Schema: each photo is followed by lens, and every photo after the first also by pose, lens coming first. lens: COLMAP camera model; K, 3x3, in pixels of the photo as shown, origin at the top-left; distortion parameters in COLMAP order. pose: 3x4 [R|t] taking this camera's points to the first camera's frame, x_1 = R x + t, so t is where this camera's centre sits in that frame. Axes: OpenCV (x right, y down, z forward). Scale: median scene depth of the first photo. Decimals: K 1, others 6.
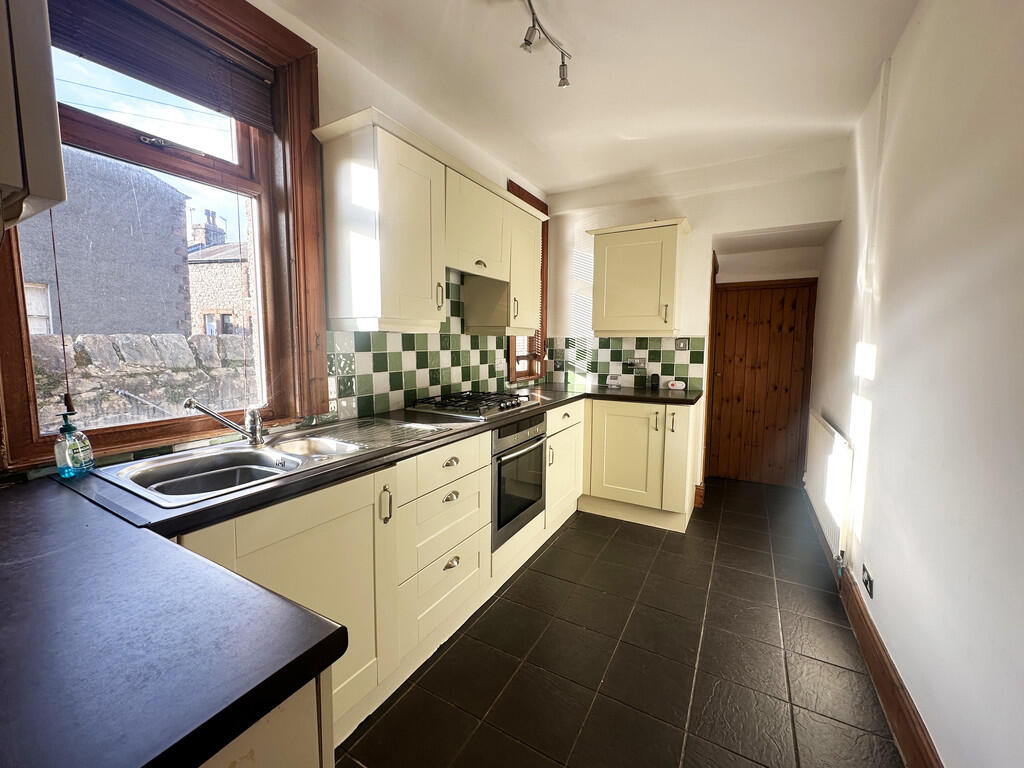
lens RADIAL K [[408.8, 0, 511.6], [0, 408.8, 382.1], [0, 0, 1]] dist [-0.000682, -0.000223]
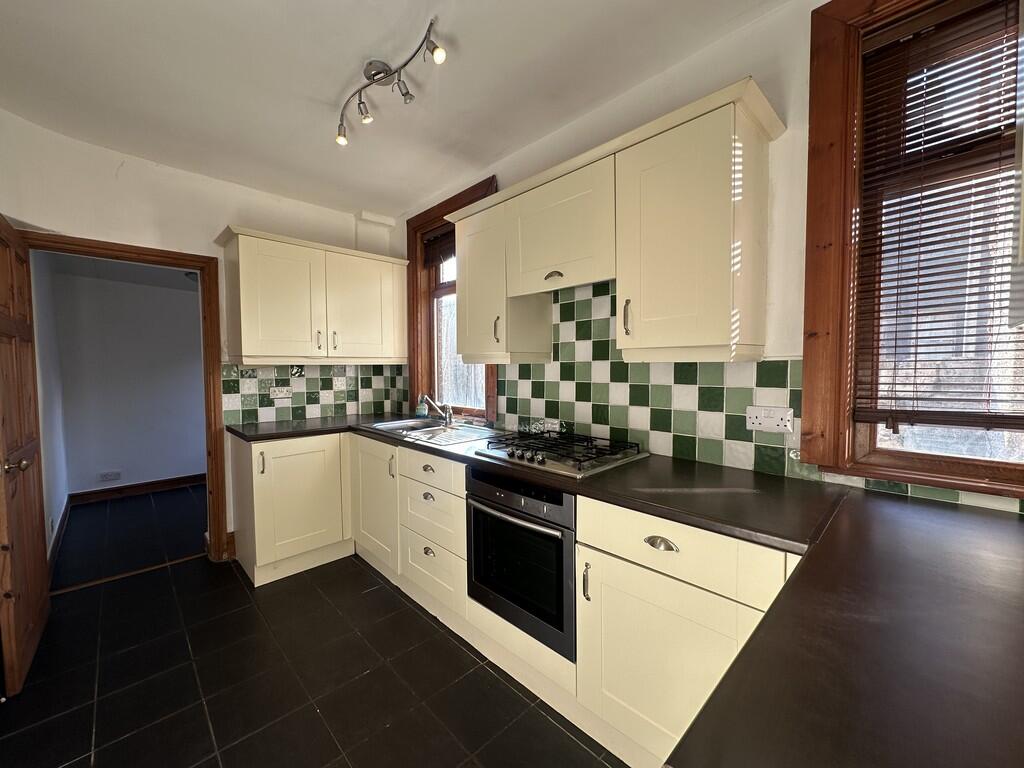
lens RADIAL K [[408.8, 0, 511.6], [0, 408.8, 382.1], [0, 0, 1]] dist [-0.000682, -0.000223]
pose [[-0.264905, 0.025319, -0.963942, 0.666190], [-0.100950, 0.993434, 0.053836, -0.104711], [0.958976, 0.111571, -0.260609, 1.052321]]
